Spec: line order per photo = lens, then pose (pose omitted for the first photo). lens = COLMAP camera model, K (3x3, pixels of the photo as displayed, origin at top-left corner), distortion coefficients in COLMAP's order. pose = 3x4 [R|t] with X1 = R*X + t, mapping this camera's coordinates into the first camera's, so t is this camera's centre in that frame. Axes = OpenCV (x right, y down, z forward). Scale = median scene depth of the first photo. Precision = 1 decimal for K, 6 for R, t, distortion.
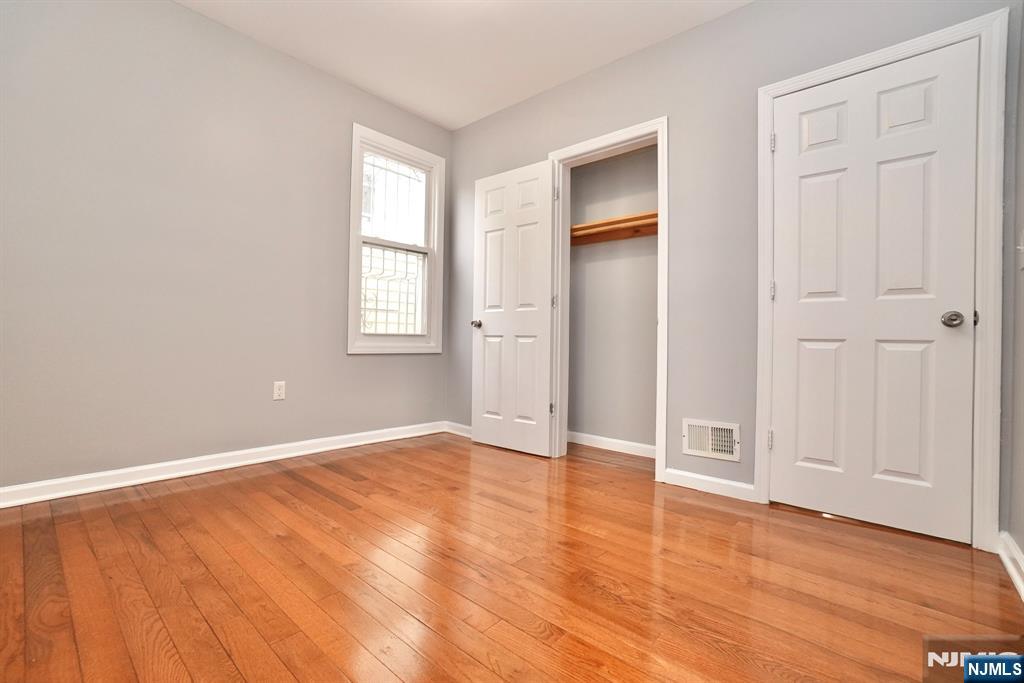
lens RADIAL K [[448.9, 0, 507.6], [0, 448.9, 336.2], [0, 0, 1]] dist [-0.056113, 0.022747]
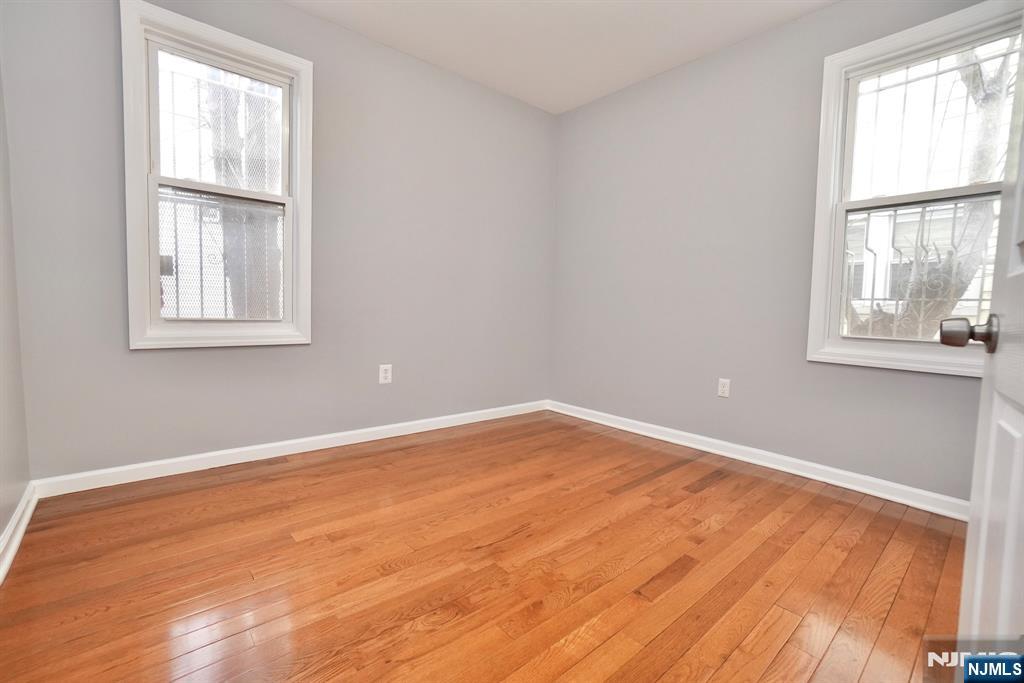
lens RADIAL K [[448.9, 0, 507.6], [0, 448.9, 336.2], [0, 0, 1]] dist [-0.056113, 0.022747]
pose [[-0.139667, 0.041363, -0.989334, 0.629334], [-0.019255, 0.998825, 0.044478, -0.034819], [0.990011, 0.025262, -0.138706, 0.732830]]
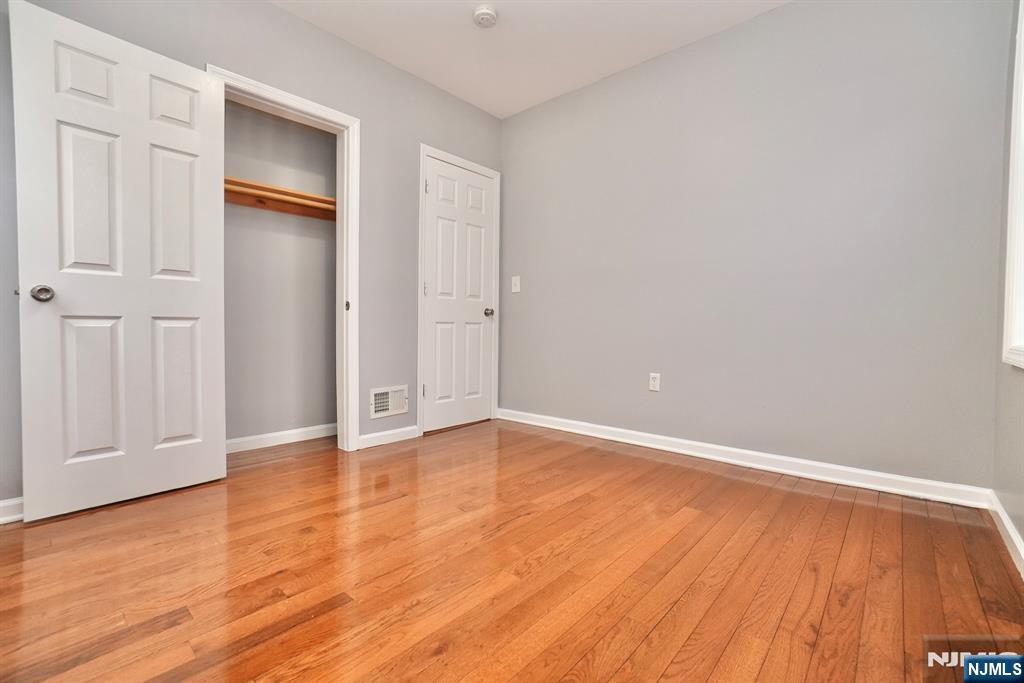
lens RADIAL K [[448.9, 0, 507.6], [0, 448.9, 336.2], [0, 0, 1]] dist [-0.056113, 0.022747]
pose [[0.010533, -0.040692, 0.999116, -0.783678], [-0.015607, 0.999043, 0.040854, -0.010203], [-0.999823, -0.016024, 0.009888, 0.633169]]
